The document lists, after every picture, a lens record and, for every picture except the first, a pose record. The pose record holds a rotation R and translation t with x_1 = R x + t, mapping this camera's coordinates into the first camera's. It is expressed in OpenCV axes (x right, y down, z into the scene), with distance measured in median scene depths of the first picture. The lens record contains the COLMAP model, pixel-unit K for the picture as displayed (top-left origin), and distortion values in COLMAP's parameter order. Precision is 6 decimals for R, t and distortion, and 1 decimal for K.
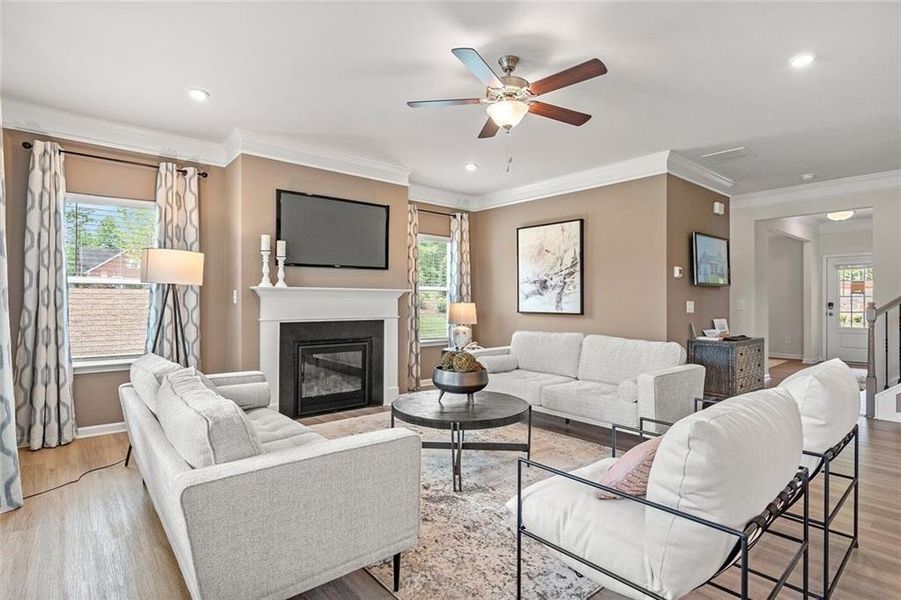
lens RADIAL K [[458.9, 0, 446.5], [0, 458.9, 299.5], [0, 0, 1]] dist [0.006126, -0.000301]
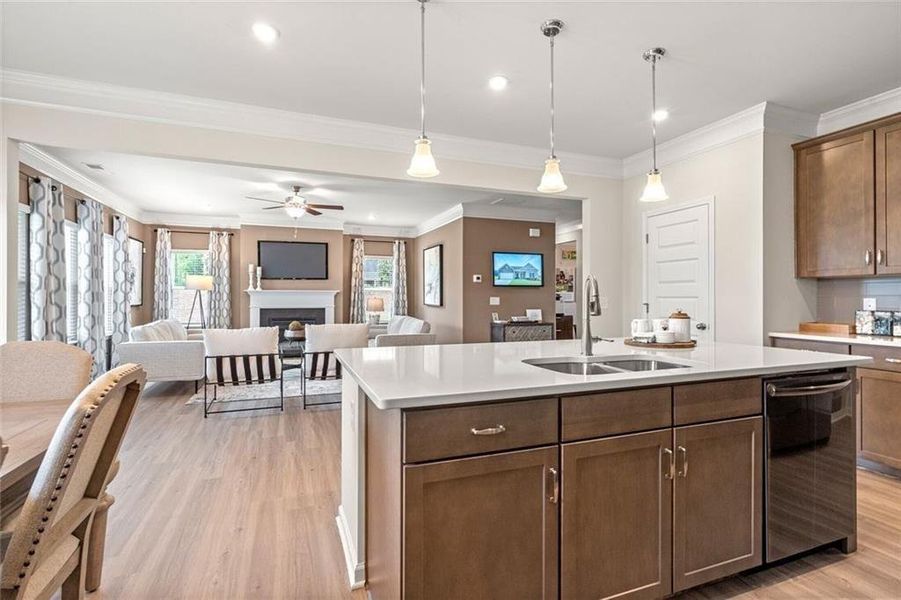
lens RADIAL K [[434.1, 0, 445.9], [0, 434.1, 295.8], [0, 0, 1]] dist [0.004746, 0.000511]
pose [[0.939500, -0.001867, -0.342543, 0.935609], [0.001682, 0.999998, -0.000837, -0.000425], [0.342544, 0.000210, 0.939502, -0.431087]]
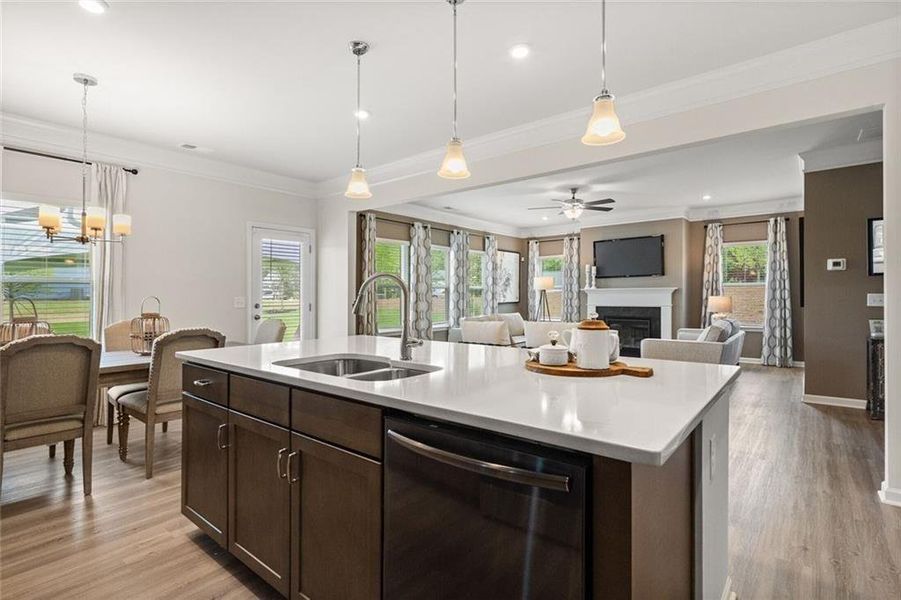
lens RADIAL K [[434.1, 0, 448.8], [0, 434.1, 304.7], [0, 0, 1]] dist [0.004746, 0.000511]
pose [[0.176926, 0.016203, -0.984091, 1.324053], [0.008761, 0.999799, 0.018036, 0.003108], [0.984185, -0.011812, 0.176749, 0.006593]]
